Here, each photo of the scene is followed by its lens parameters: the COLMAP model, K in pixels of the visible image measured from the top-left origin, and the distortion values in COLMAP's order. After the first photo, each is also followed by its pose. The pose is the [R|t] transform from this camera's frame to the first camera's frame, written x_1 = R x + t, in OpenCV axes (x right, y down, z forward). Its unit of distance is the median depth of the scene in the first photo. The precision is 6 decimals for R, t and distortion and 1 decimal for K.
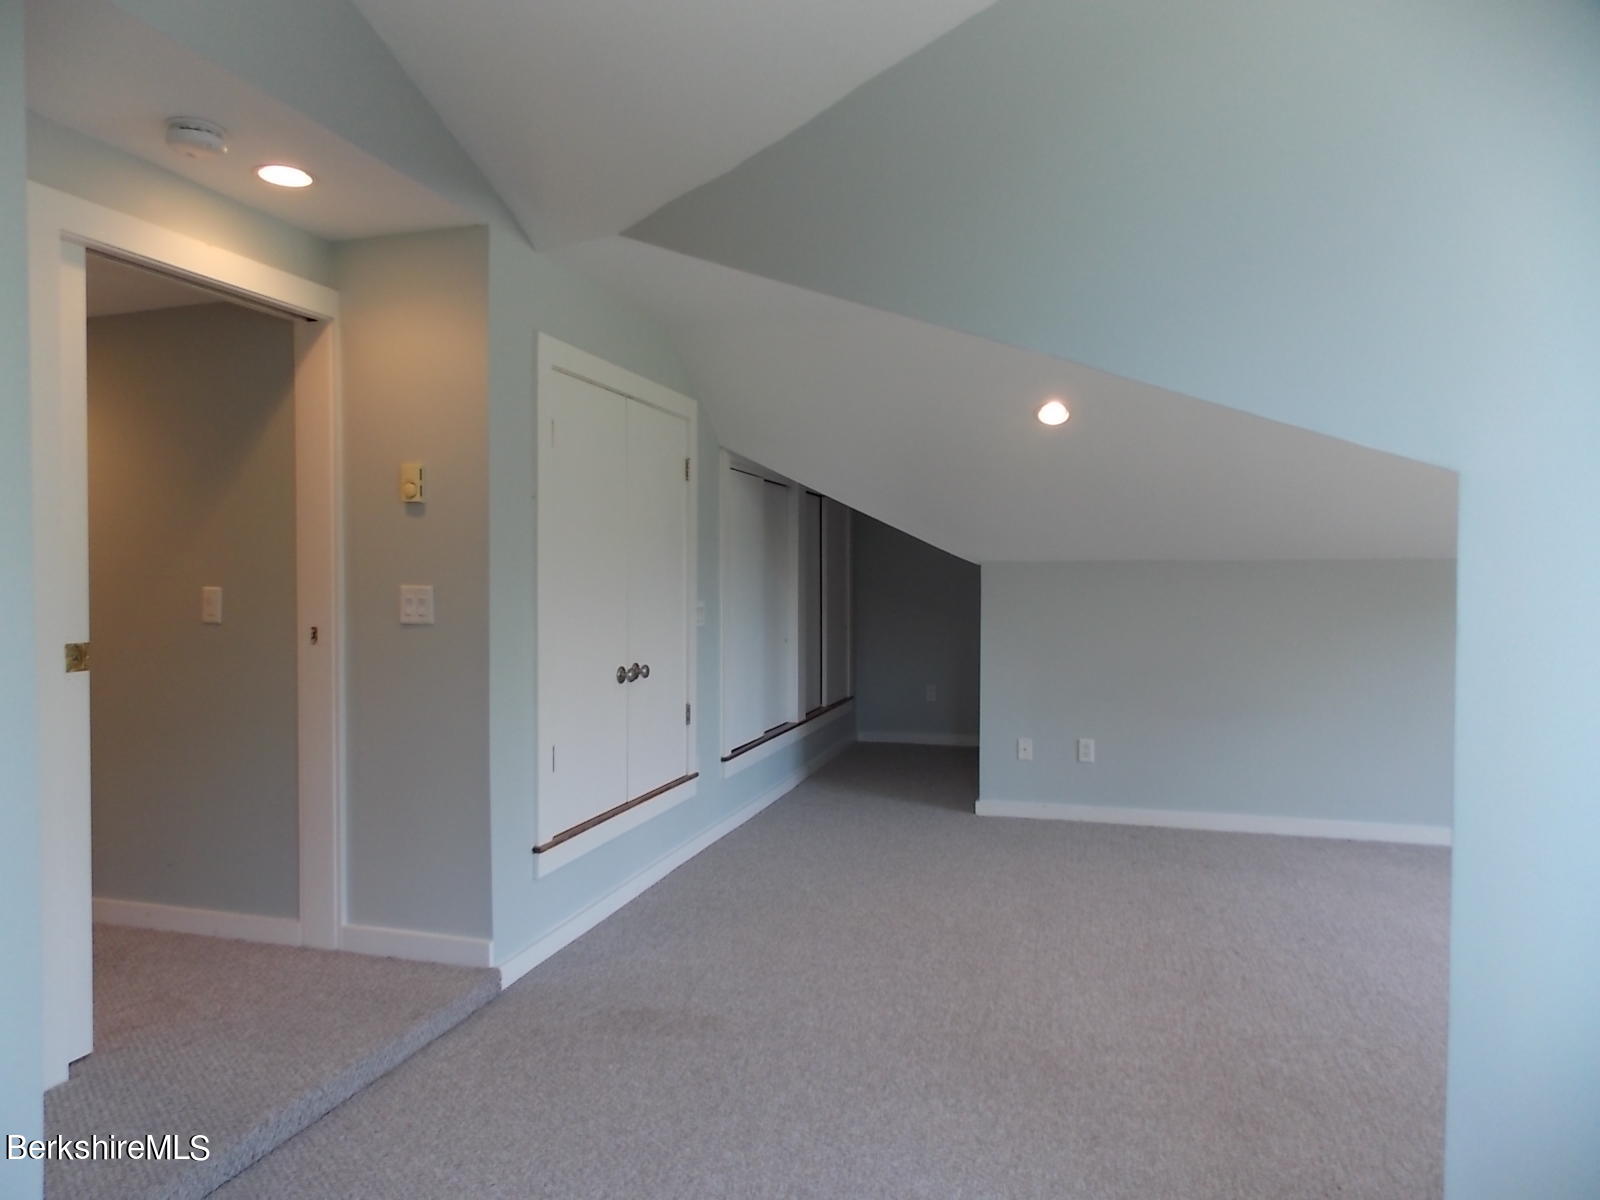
lens RADIAL K [[1051.0, 0, 793.3], [0, 1051.0, 592.7], [0, 0, 1]] dist [0.006211, -0.001247]
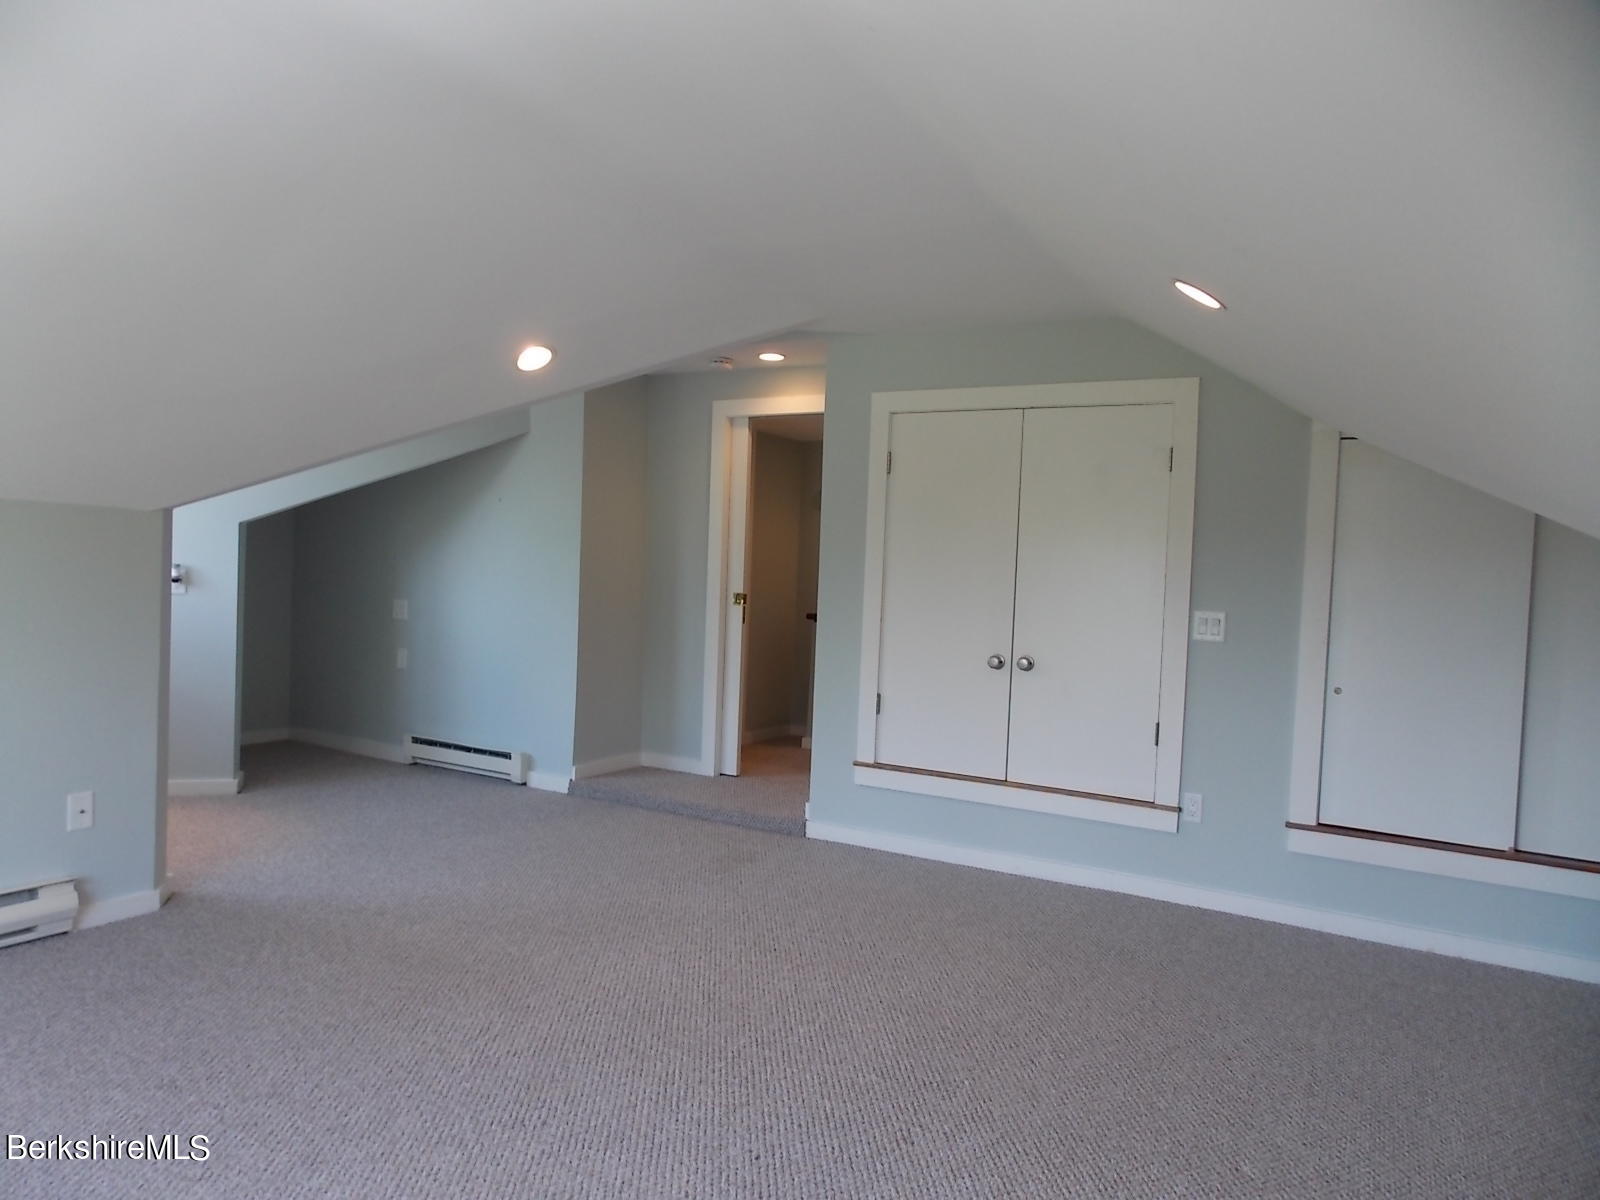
lens RADIAL K [[1051.0, 0, 793.3], [0, 1051.0, 592.7], [0, 0, 1]] dist [0.006211, -0.001247]
pose [[-0.204820, 0.013114, -0.978712, 1.414104], [-0.058828, 0.997938, 0.025683, -0.016724], [0.977030, 0.062836, -0.203627, 1.471098]]
